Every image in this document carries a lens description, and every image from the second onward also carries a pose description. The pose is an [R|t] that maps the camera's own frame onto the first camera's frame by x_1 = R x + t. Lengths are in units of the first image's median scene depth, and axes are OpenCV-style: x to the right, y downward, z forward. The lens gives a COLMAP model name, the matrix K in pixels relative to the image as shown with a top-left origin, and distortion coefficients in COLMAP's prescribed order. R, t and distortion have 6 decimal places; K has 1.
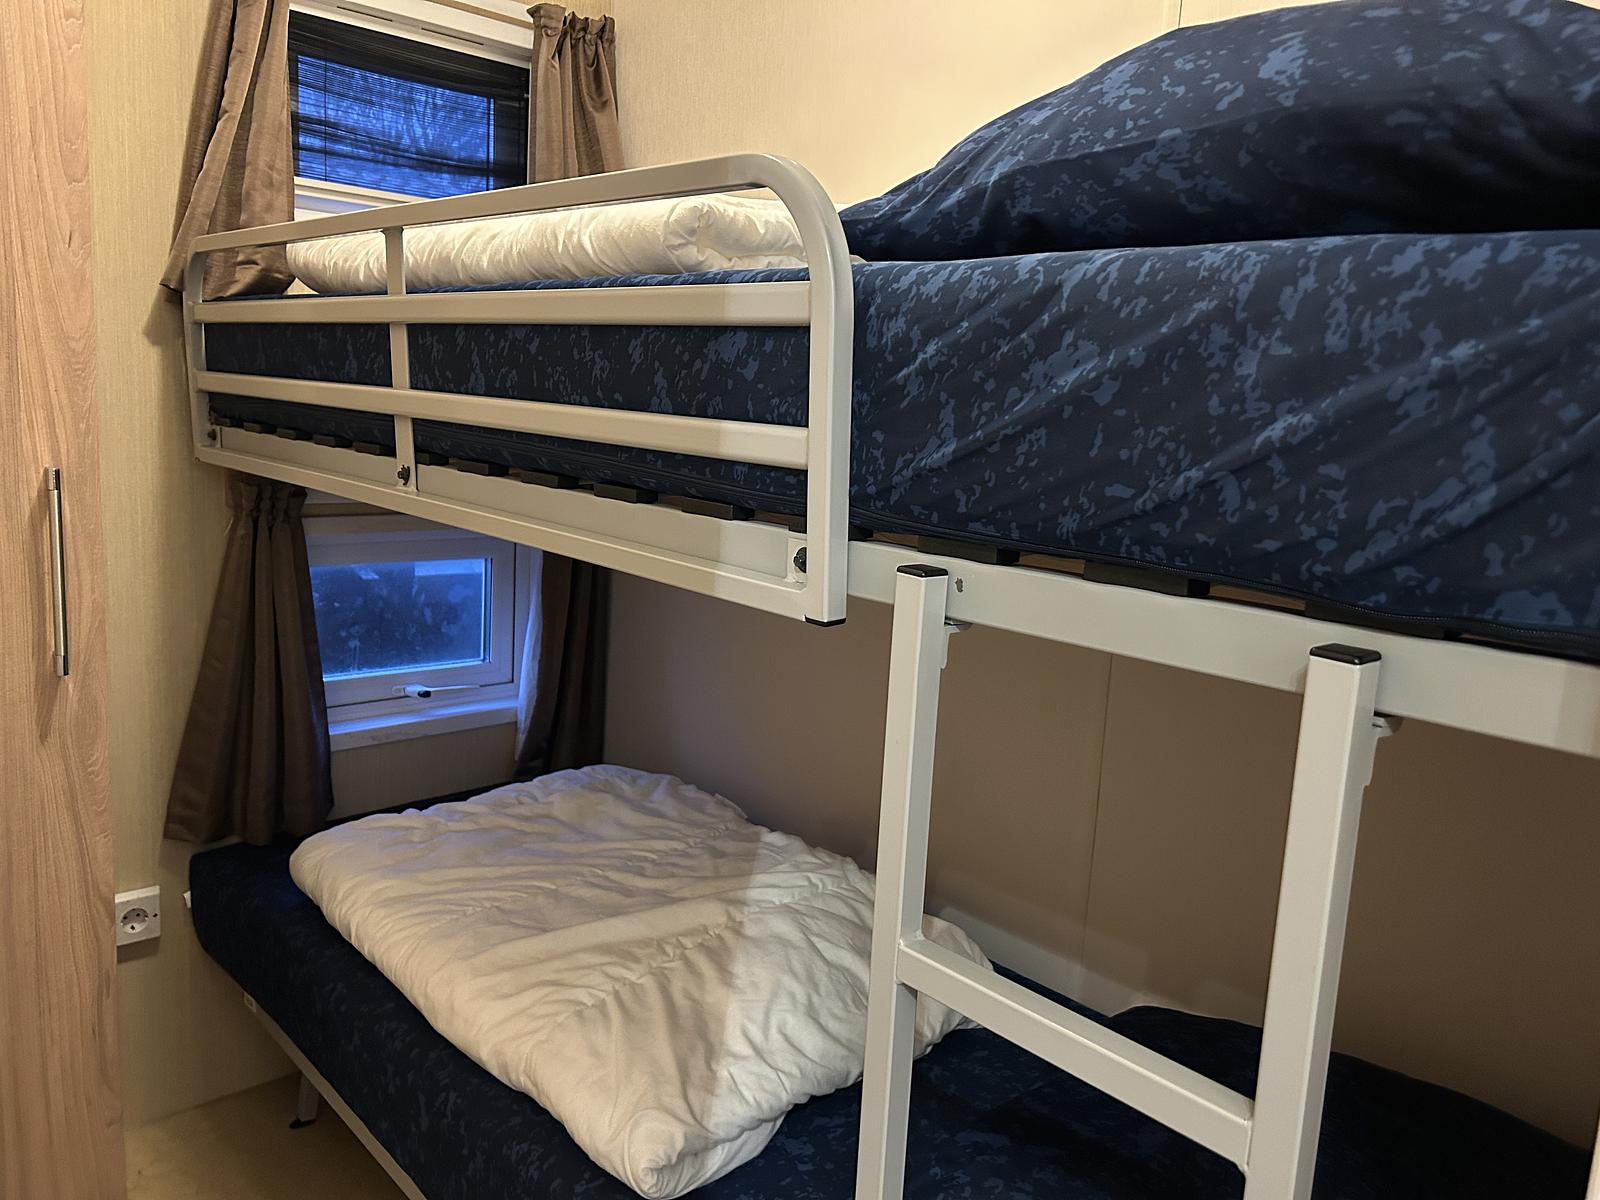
lens RADIAL K [[1186.5, 0, 800.0], [0, 1186.5, 600.0], [0, 0, 1]] dist [0.054333, -0.083782]
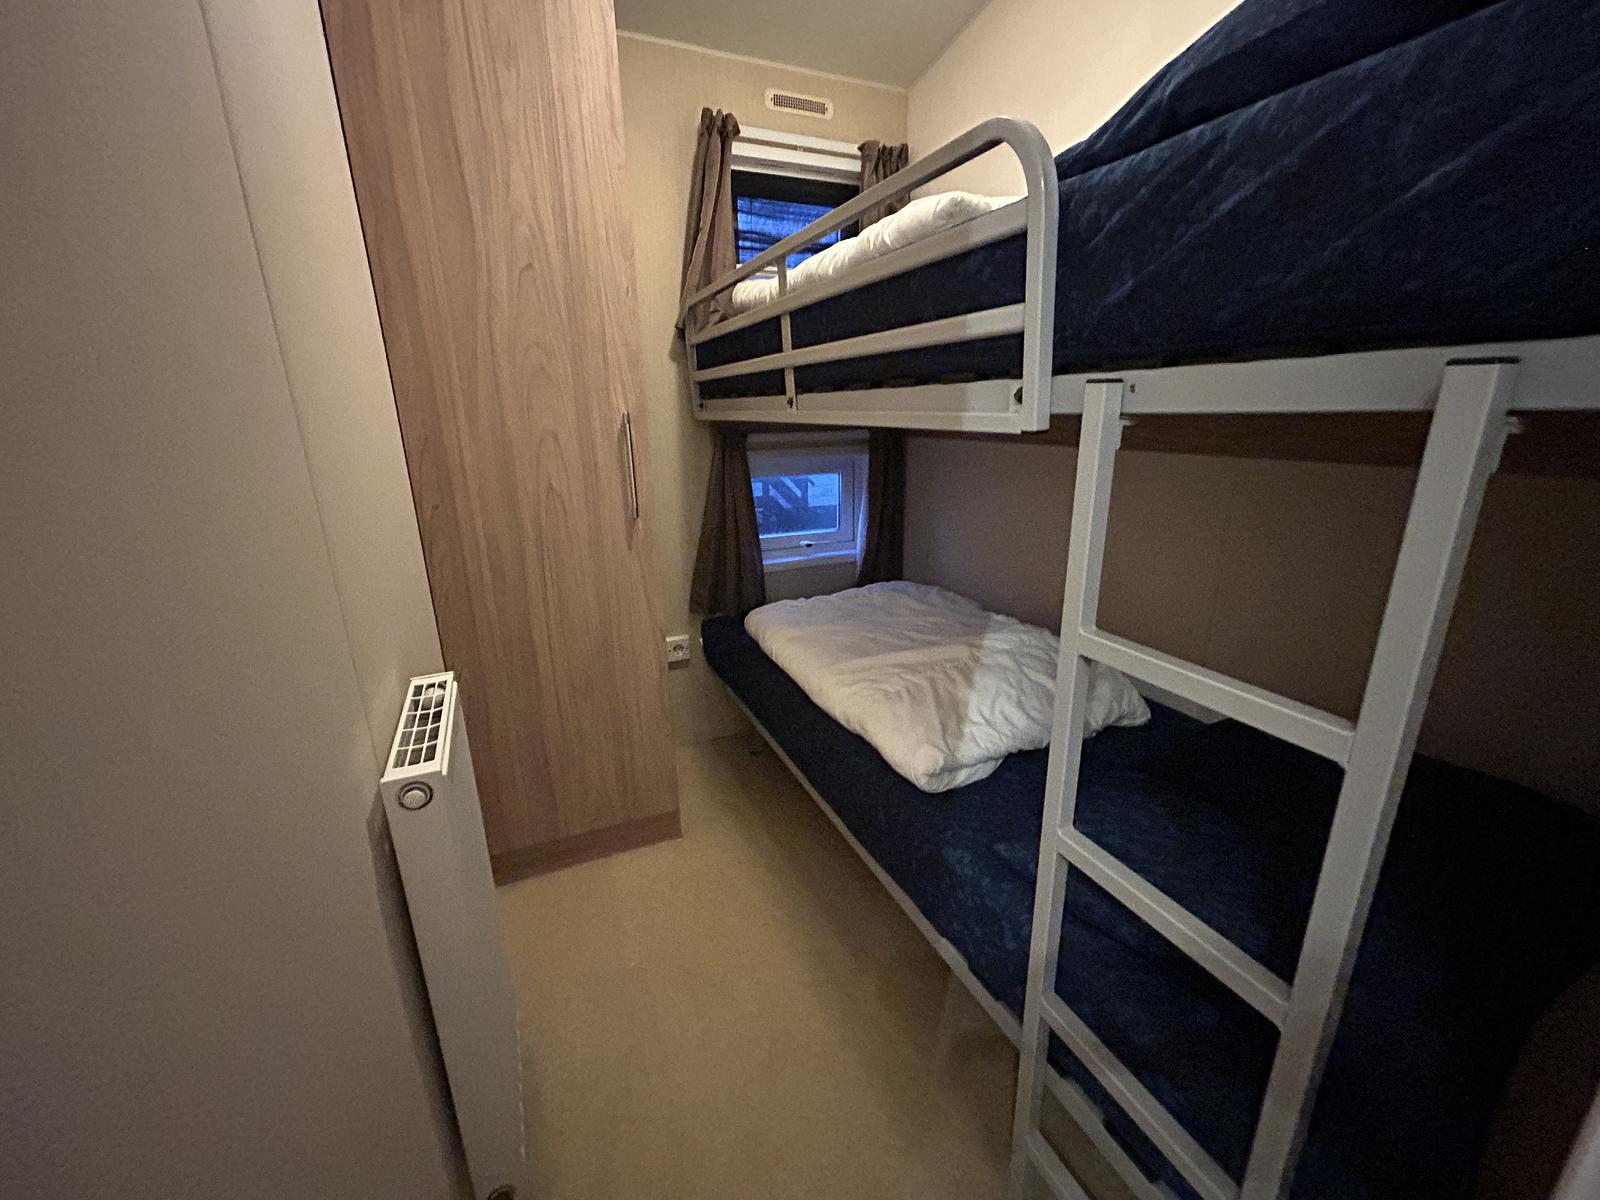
lens RADIAL K [[632.5, 0, 800.0], [0, 632.5, 600.0], [0, 0, 1]] dist [-0.001471, 0.000121]
pose [[0.946014, 0.016500, -0.323706, 0.001687], [0.020796, 0.993556, 0.111420, 0.086985], [0.323459, -0.112136, 0.939574, 0.056752]]
